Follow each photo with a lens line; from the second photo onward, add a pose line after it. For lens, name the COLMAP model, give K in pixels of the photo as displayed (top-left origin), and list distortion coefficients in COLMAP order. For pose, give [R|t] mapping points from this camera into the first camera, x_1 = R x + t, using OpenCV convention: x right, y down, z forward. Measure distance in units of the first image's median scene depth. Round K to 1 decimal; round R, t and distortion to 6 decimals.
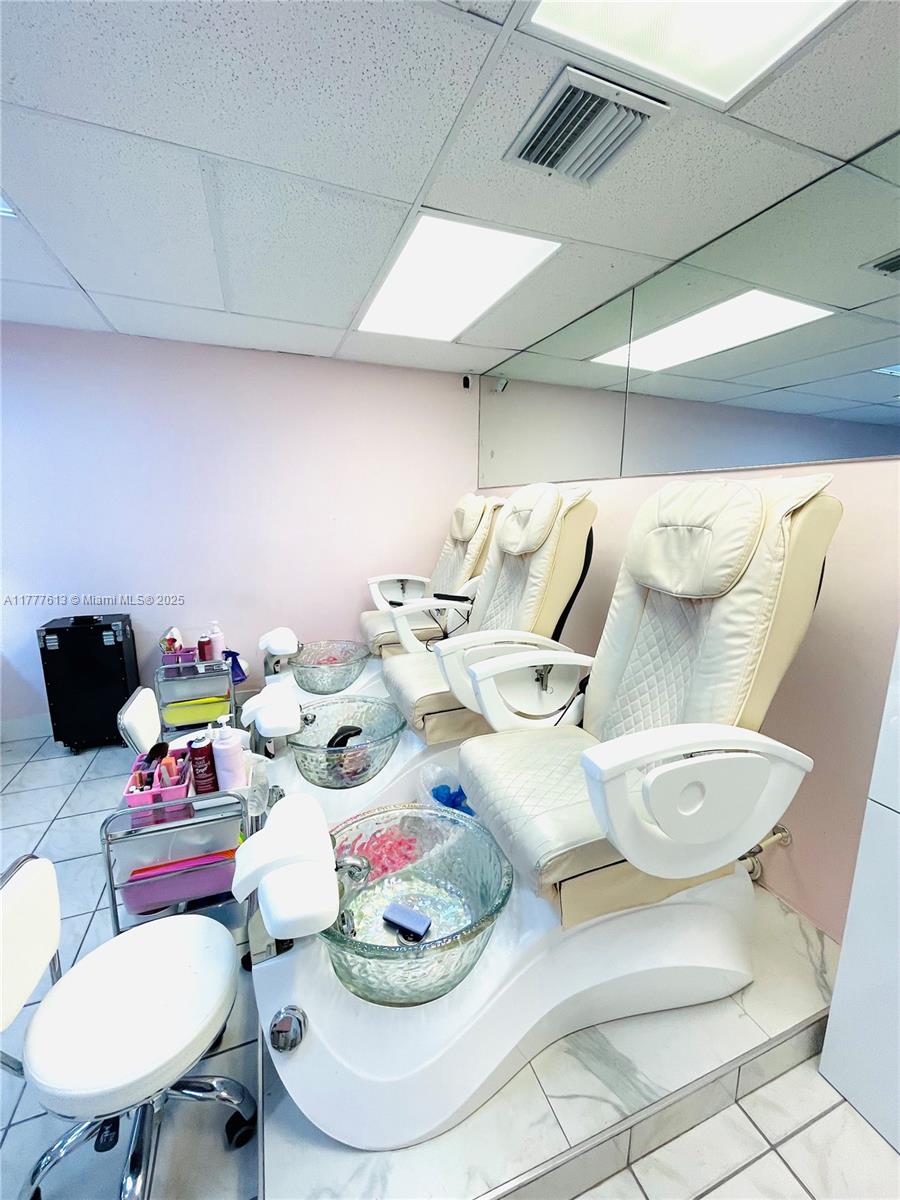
lens RADIAL K [[484.0, 0, 449.6], [0, 484.0, 596.1], [0, 0, 1]] dist [-0.002436, -0.000143]
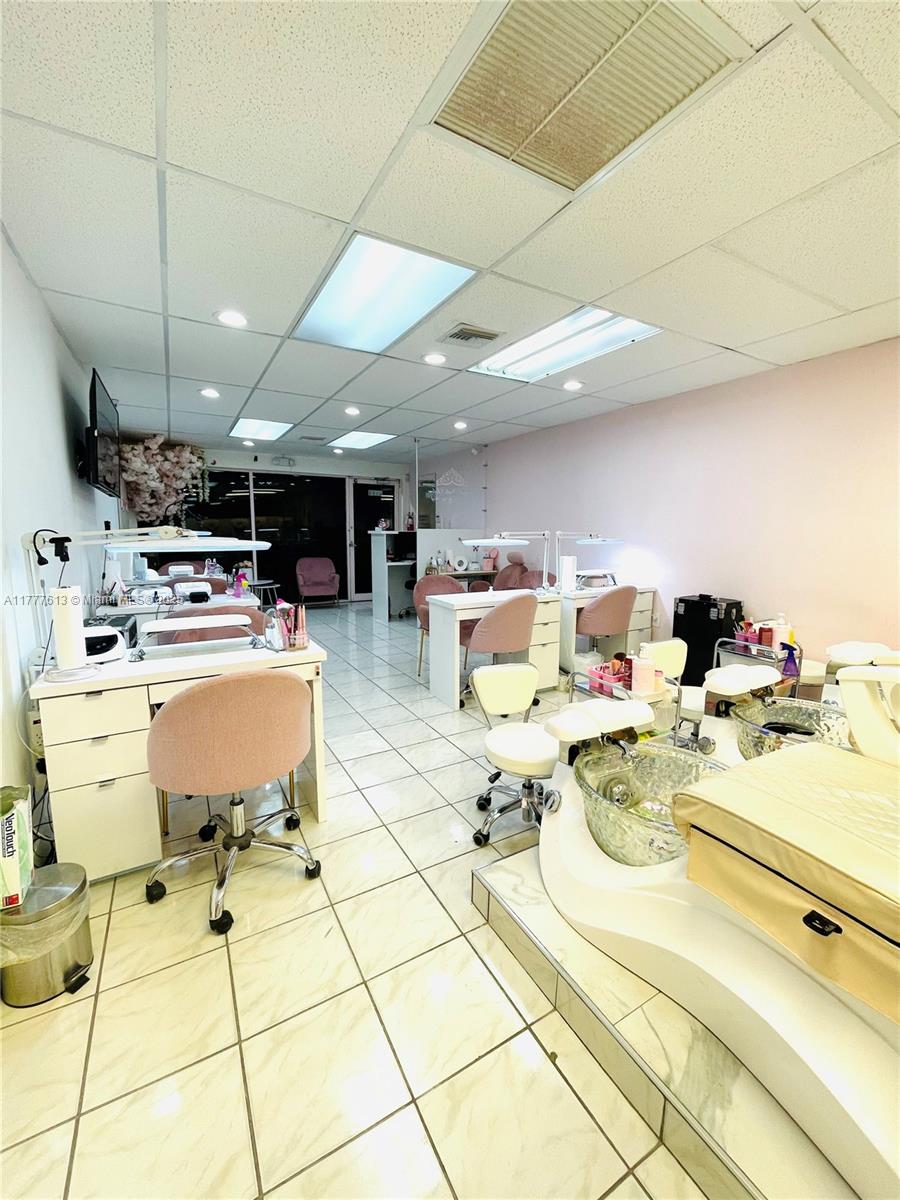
lens RADIAL K [[484.0, 0, 449.6], [0, 484.0, 596.1], [0, 0, 1]] dist [-0.002436, -0.000143]
pose [[0.147433, 0.127942, -0.980762, 0.455681], [-0.180238, 0.978470, 0.100549, 0.039945], [0.972511, 0.161946, 0.167318, 0.102433]]
